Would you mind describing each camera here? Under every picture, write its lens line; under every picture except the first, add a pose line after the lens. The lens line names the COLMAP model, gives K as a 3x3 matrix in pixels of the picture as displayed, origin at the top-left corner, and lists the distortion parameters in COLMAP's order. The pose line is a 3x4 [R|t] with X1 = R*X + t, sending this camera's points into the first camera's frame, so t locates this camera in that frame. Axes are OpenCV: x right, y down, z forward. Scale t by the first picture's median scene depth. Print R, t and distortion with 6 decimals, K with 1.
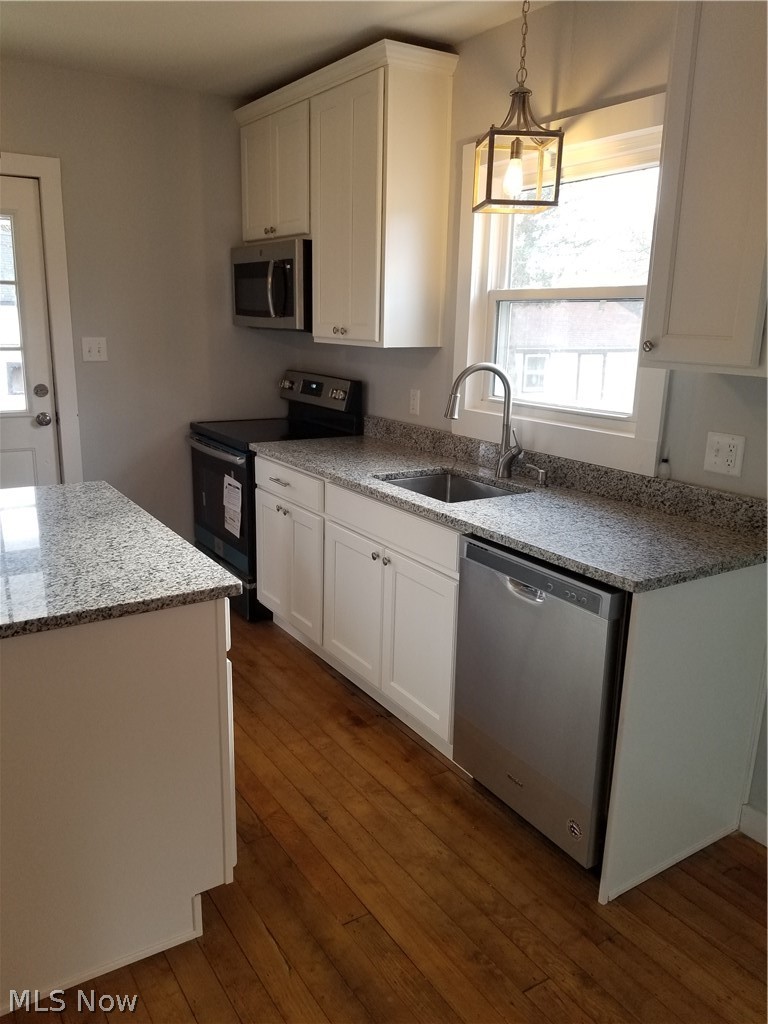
lens RADIAL K [[812.8, 0, 383.6], [0, 812.8, 526.9], [0, 0, 1]] dist [0.009372, 0.003611]
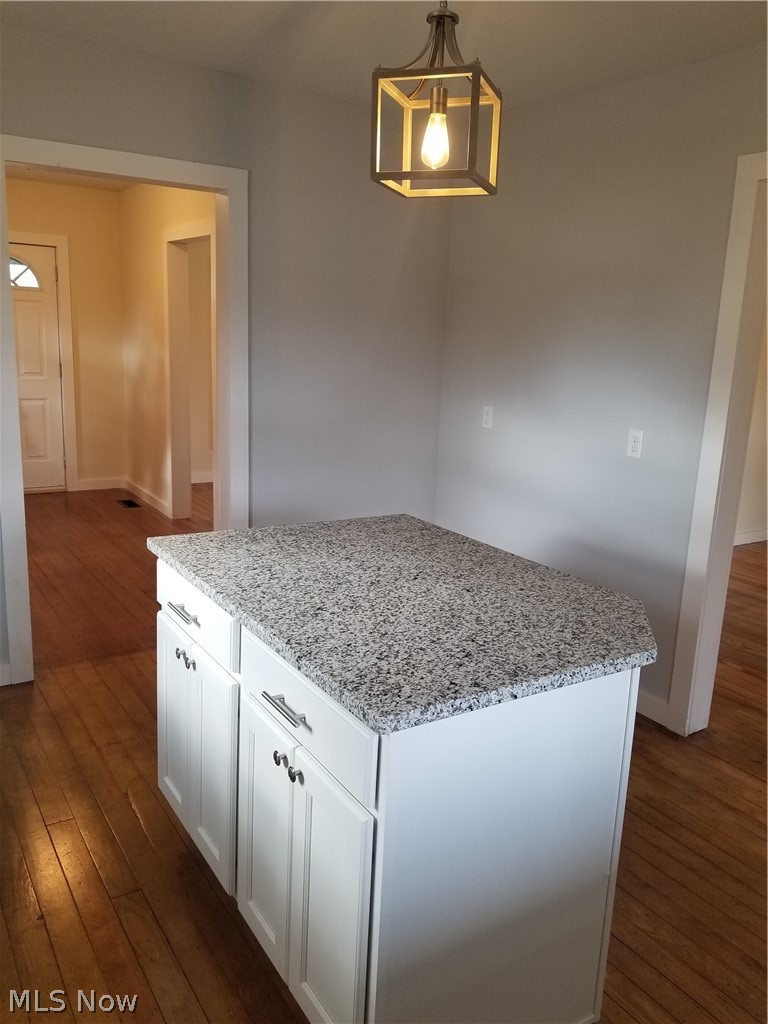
lens RADIAL K [[805.1, 0, 383.7], [0, 805.1, 498.6], [0, 0, 1]] dist [0.103005, -0.137342]
pose [[-0.997804, -0.062706, -0.021322, -0.482428], [-0.065606, 0.891599, 0.448048, -0.544279], [-0.009085, 0.448463, -0.893755, 1.983191]]
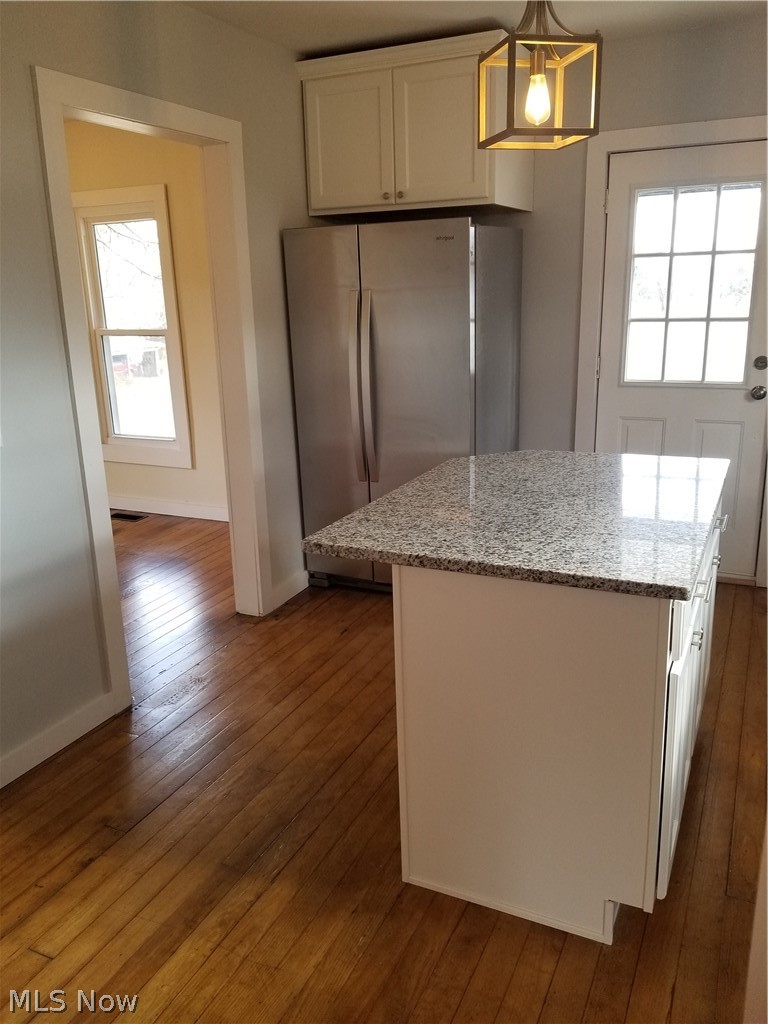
lens RADIAL K [[805.1, 0, 383.7], [0, 805.1, 498.6], [0, 0, 1]] dist [0.103005, -0.137342]
pose [[0.532889, 0.181980, -0.826385, 0.338188], [-0.181478, 0.978455, 0.098443, -0.049250], [0.826496, 0.097511, 0.554433, 0.221123]]
